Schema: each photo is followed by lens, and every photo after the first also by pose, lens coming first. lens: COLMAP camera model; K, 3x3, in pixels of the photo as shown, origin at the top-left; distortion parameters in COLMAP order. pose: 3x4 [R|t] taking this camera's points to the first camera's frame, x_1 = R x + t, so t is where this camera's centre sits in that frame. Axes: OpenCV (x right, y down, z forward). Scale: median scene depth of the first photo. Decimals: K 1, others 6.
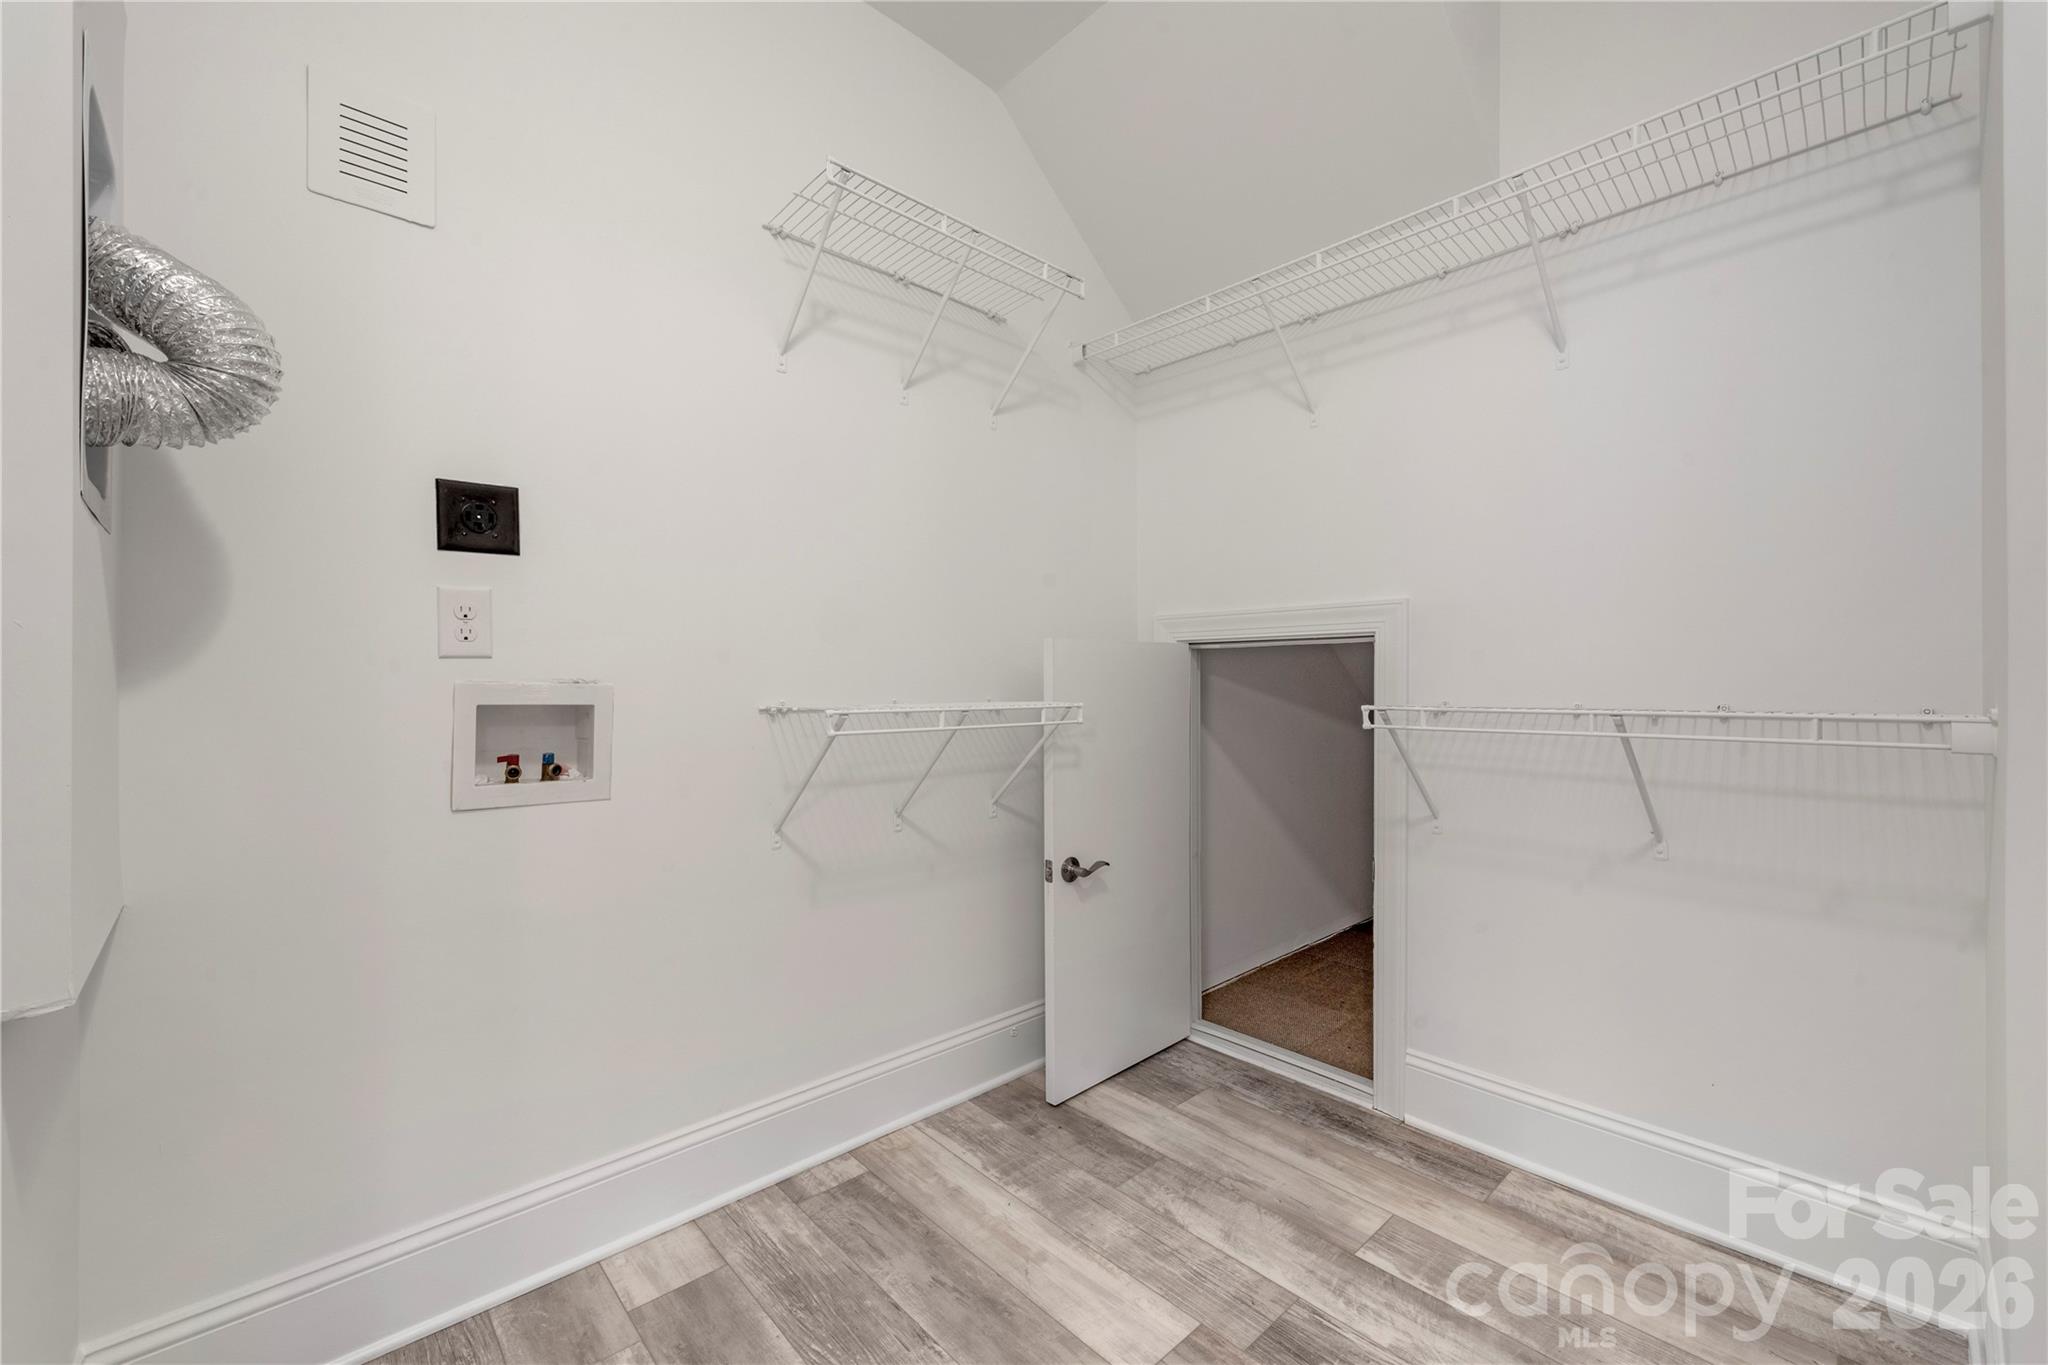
lens RADIAL K [[822.9, 0, 1018.6], [0, 822.9, 678.4], [0, 0, 1]] dist [-0.008684, 0.000958]
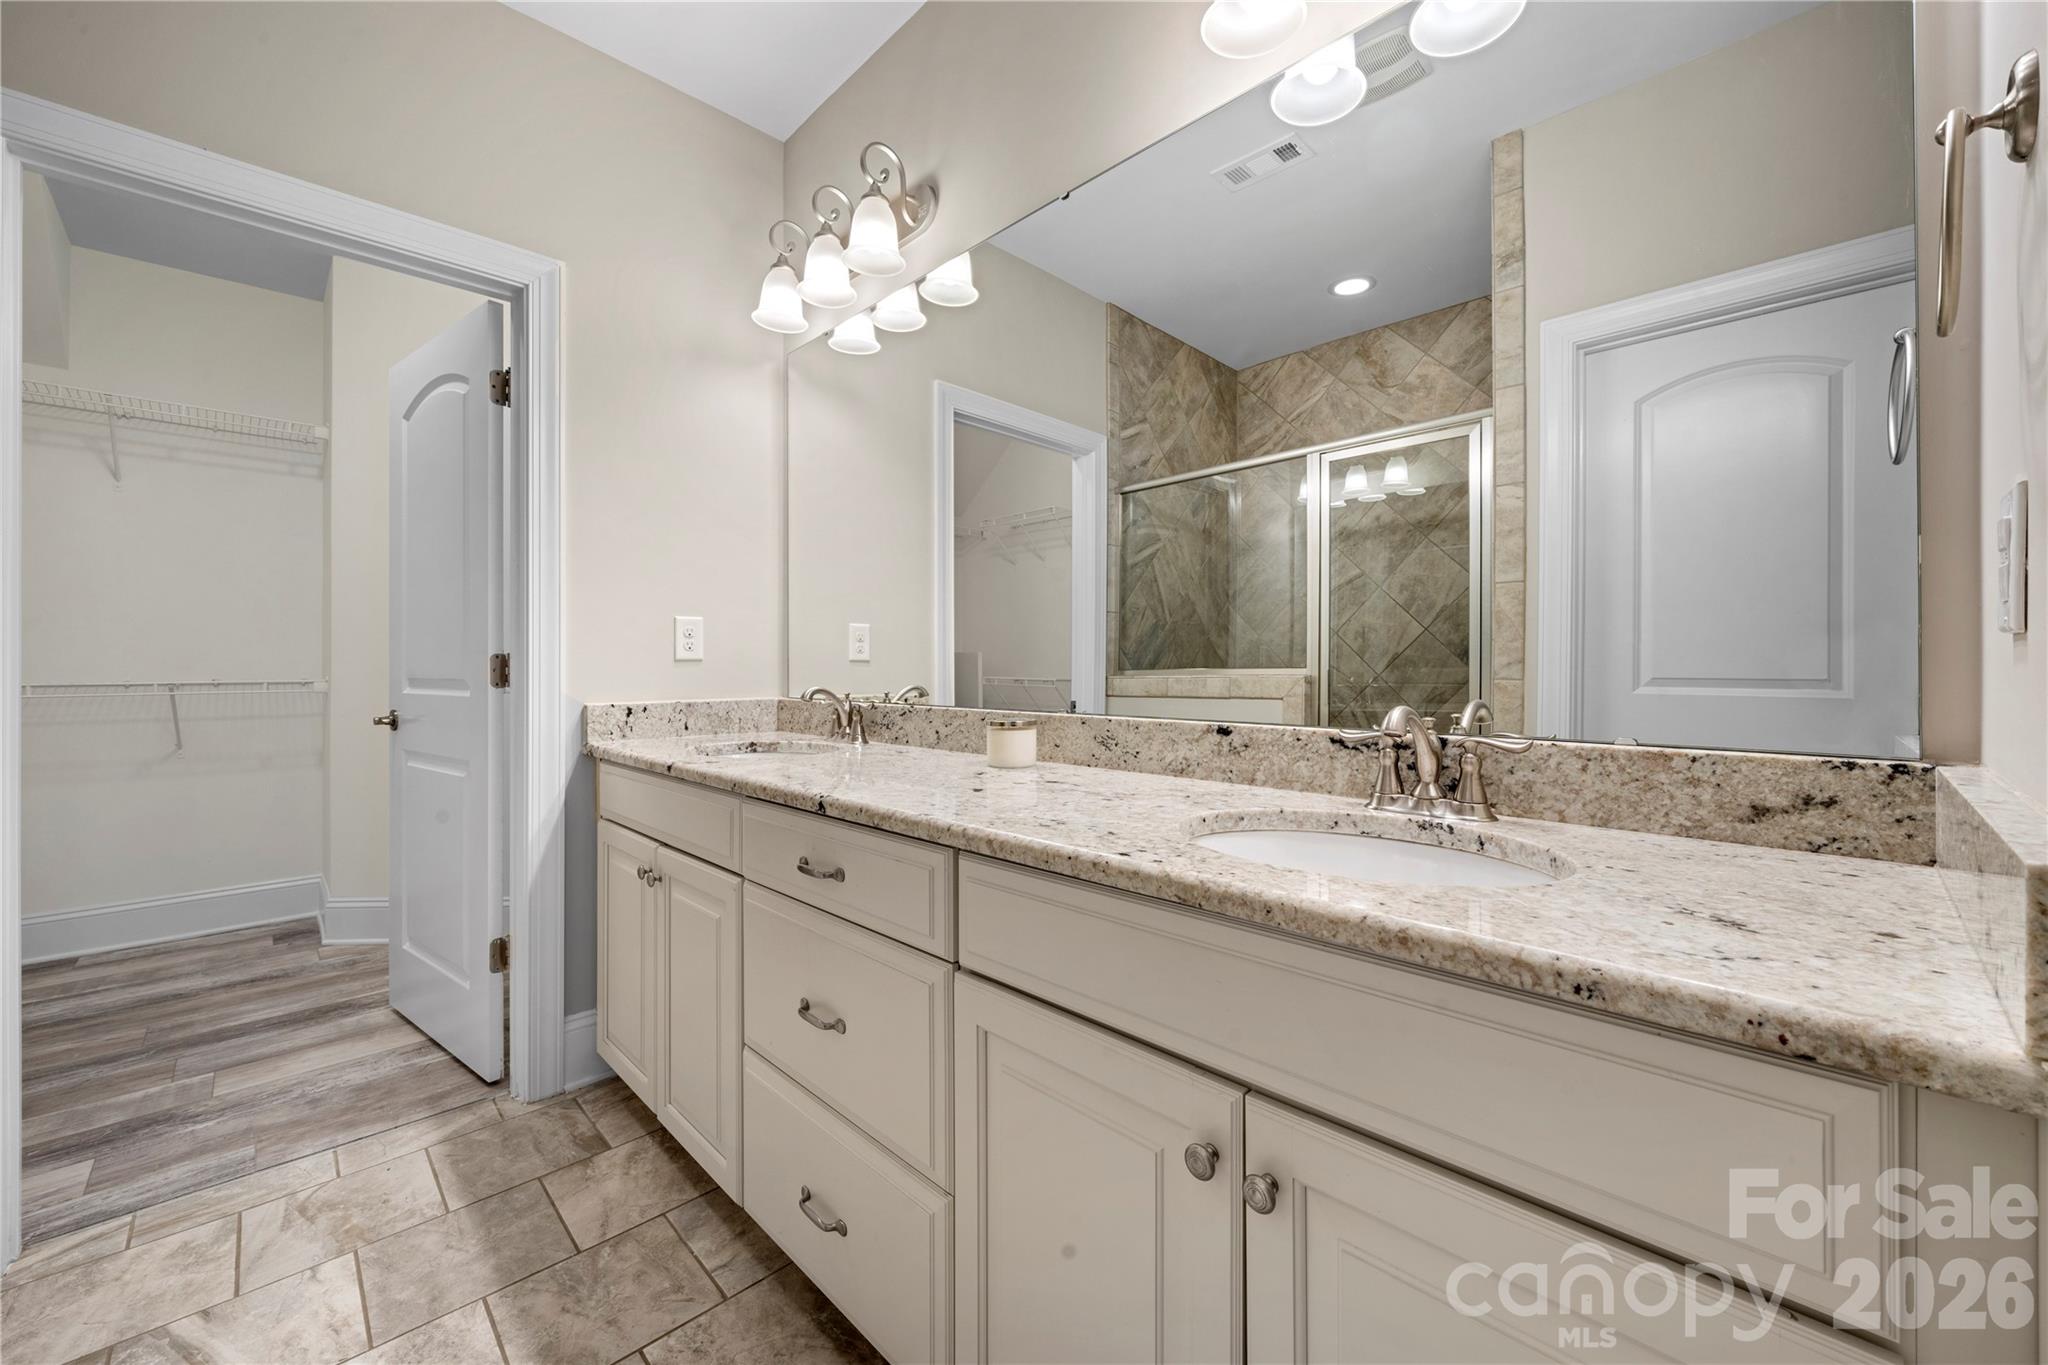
lens RADIAL K [[782.4, 0, 1008.8], [0, 782.4, 669.4], [0, 0, 1]] dist [-0.008482, 0.001191]
pose [[-0.033014, 0.004516, 0.999445, -1.297551], [-0.000222, 0.999990, -0.004526, 0.016371], [-0.999455, -0.000371, -0.033013, -1.052528]]
